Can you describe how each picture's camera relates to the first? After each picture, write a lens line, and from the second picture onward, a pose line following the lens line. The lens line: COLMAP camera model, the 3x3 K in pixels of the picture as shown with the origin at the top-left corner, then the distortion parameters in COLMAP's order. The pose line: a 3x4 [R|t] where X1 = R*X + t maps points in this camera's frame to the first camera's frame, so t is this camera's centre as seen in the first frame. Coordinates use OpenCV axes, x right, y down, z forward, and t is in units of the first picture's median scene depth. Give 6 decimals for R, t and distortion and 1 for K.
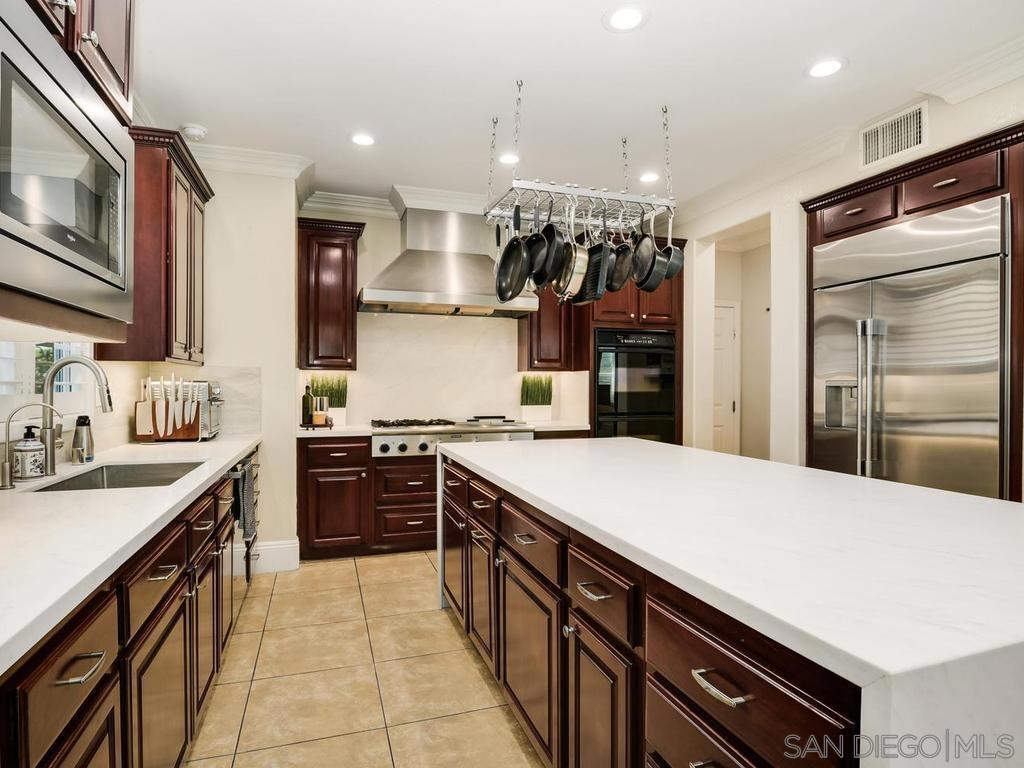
lens RADIAL K [[576.6, 0, 512.0], [0, 576.6, 384.0], [0, 0, 1]] dist [-0.011271, -0.001343]
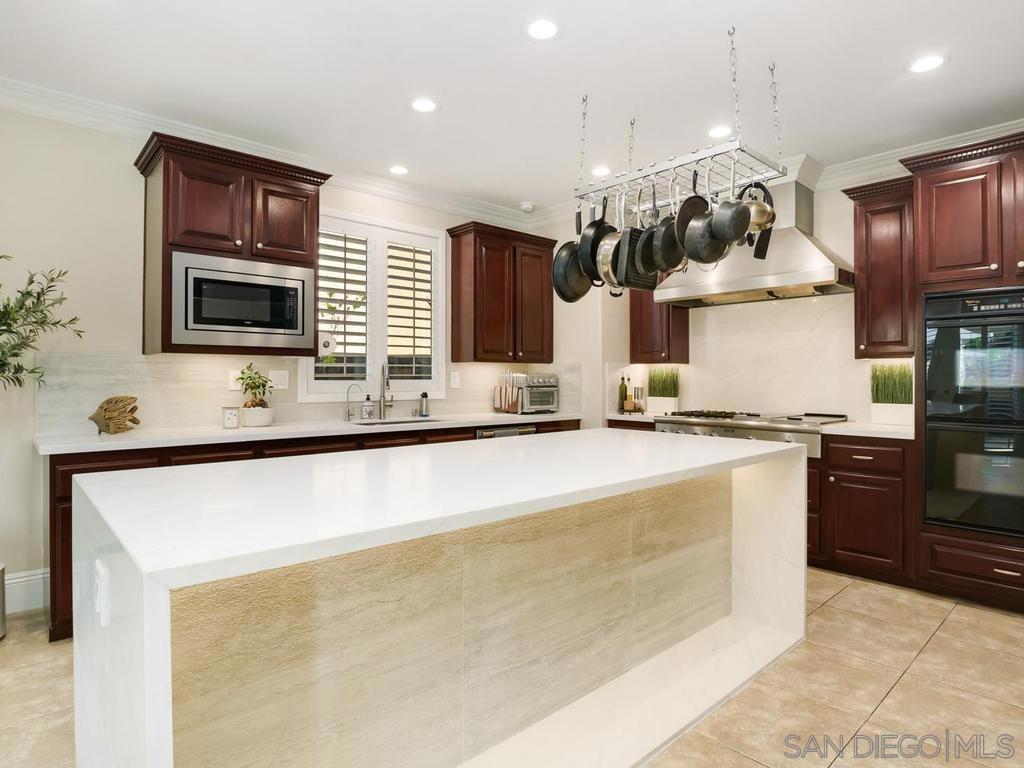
lens RADIAL K [[576.6, 0, 512.0], [0, 576.6, 384.0], [0, 0, 1]] dist [-0.011271, -0.001343]
pose [[0.406243, 0.009466, -0.913716, 0.615784], [-0.001963, 0.999953, 0.009487, 0.005844], [0.913763, -0.002060, 0.406243, 0.286523]]
